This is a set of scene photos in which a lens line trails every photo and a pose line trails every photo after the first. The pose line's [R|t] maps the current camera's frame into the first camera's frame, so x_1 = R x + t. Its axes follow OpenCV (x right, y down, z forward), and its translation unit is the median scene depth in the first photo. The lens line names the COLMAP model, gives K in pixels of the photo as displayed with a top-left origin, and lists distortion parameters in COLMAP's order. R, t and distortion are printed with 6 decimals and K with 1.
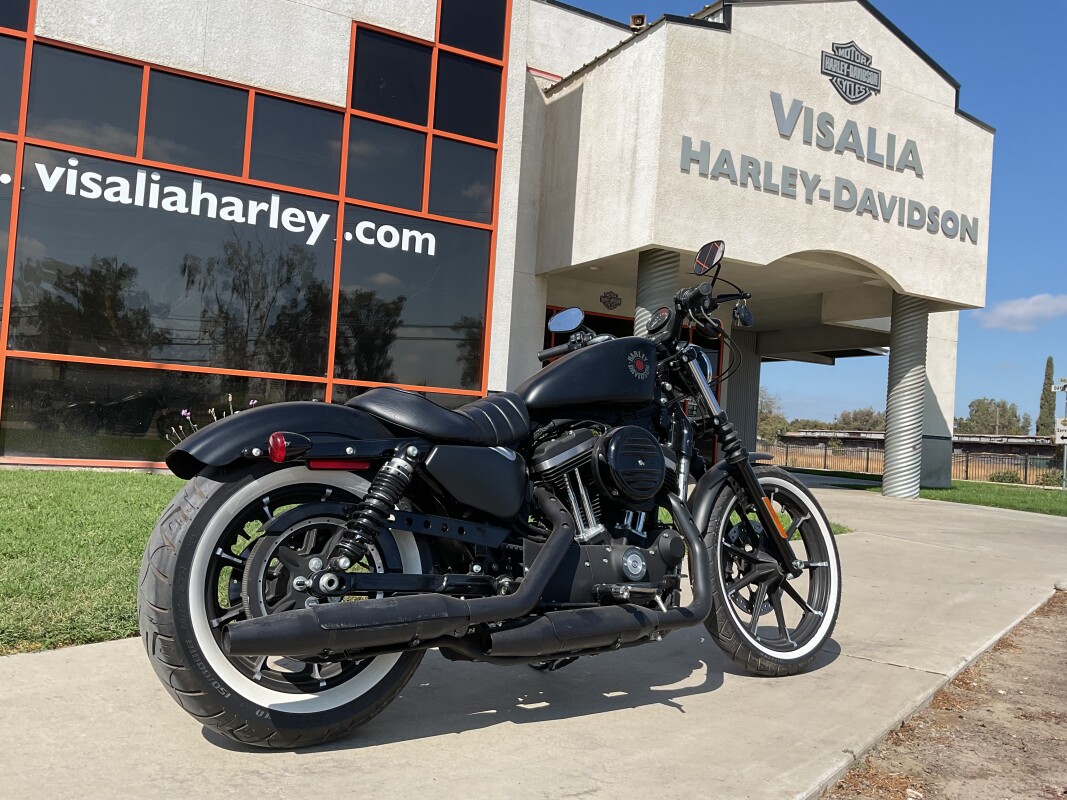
lens RADIAL K [[884.8, 0, 536.5], [0, 884.8, 399.4], [0, 0, 1]] dist [0.082355, -0.163453]
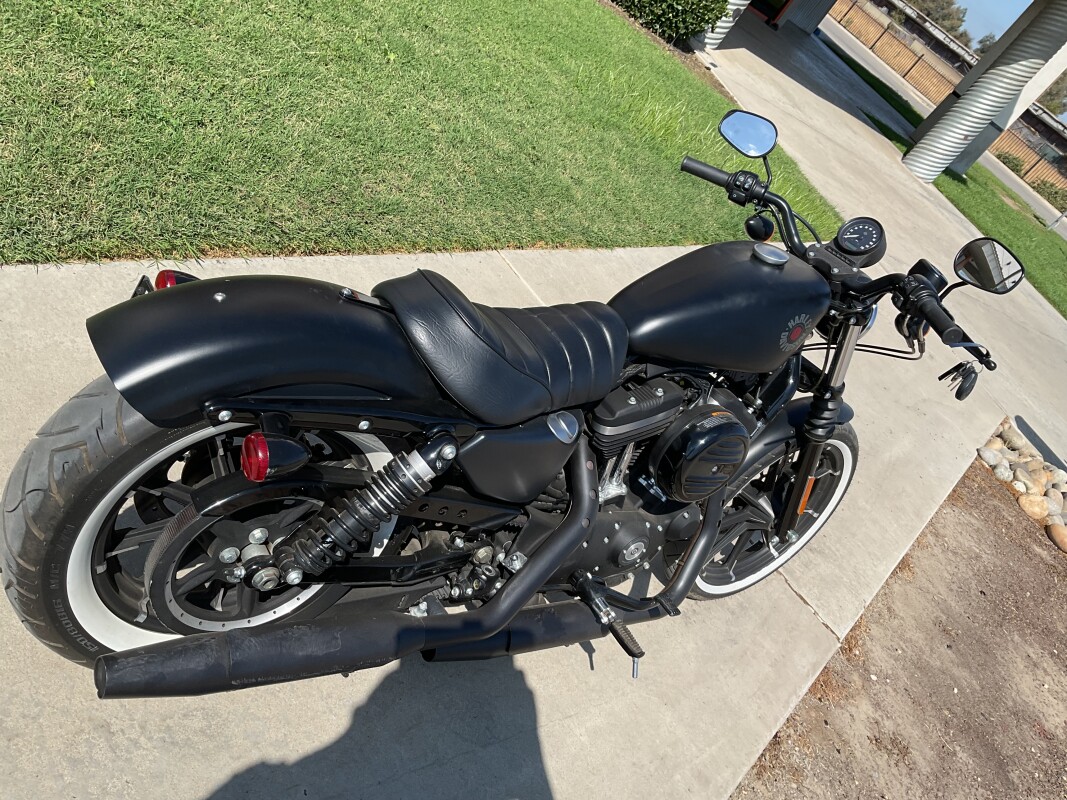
lens RADIAL K [[890.2, 0, 533.5], [0, 890.2, 400.0], [0, 0, 1]] dist [-0.005086, -0.004627]
pose [[0.870356, 0.444184, 0.212558, -0.054978], [-0.481803, 0.678998, 0.553920, -0.084612], [0.101716, -0.584519, 0.804979, 0.109804]]
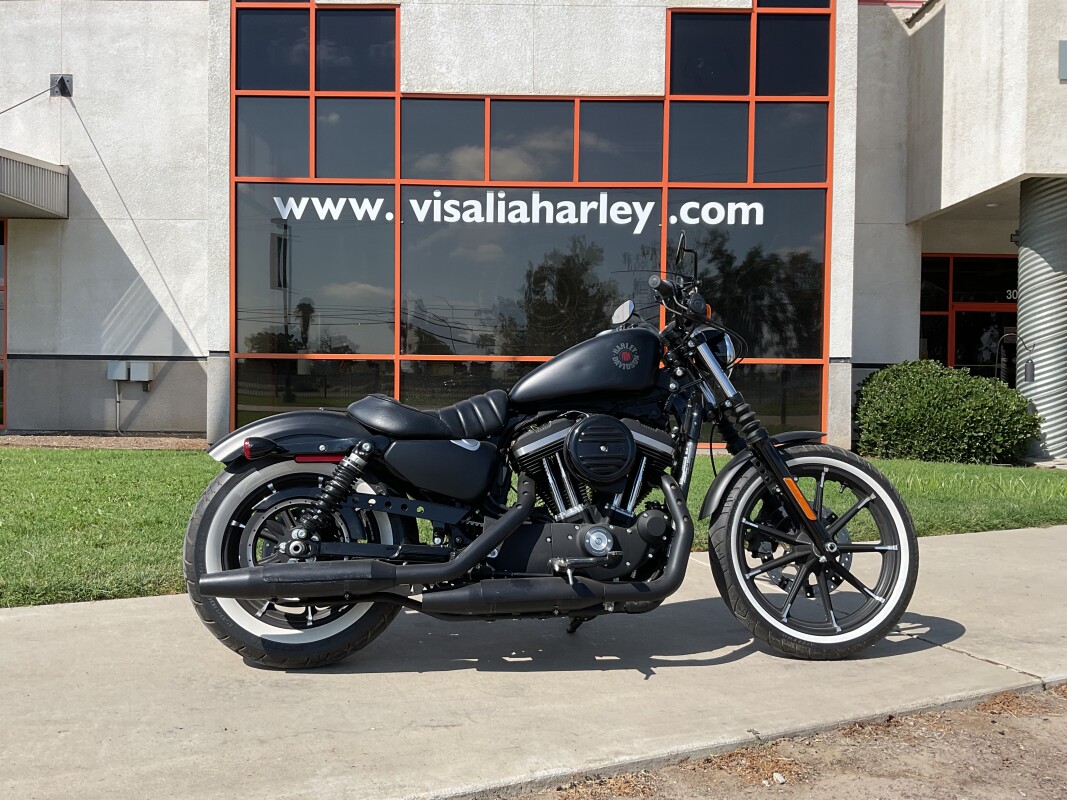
lens RADIAL K [[882.6, 0, 531.0], [0, 882.6, 402.1], [0, 0, 1]] dist [0.084532, -0.165881]
pose [[0.874122, -0.046082, -0.483515, 0.152953], [0.064304, 0.997706, 0.021165, -0.003790], [0.481430, -0.049593, 0.875080, 0.003255]]
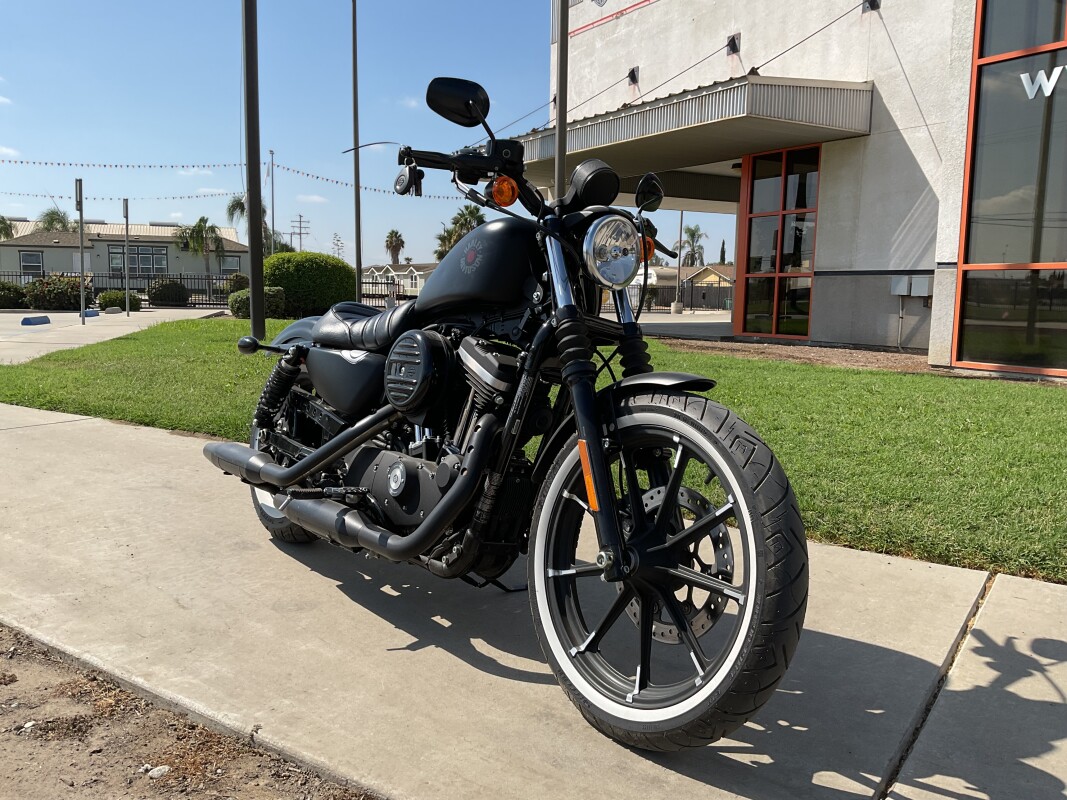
lens RADIAL K [[882.6, 0, 531.0], [0, 882.6, 402.1], [0, 0, 1]] dist [0.084532, -0.165881]
pose [[0.037042, 0.061238, -0.997436, 0.275594], [0.025873, 0.997727, 0.062217, 0.013791], [0.998979, -0.028111, 0.035374, 0.295885]]
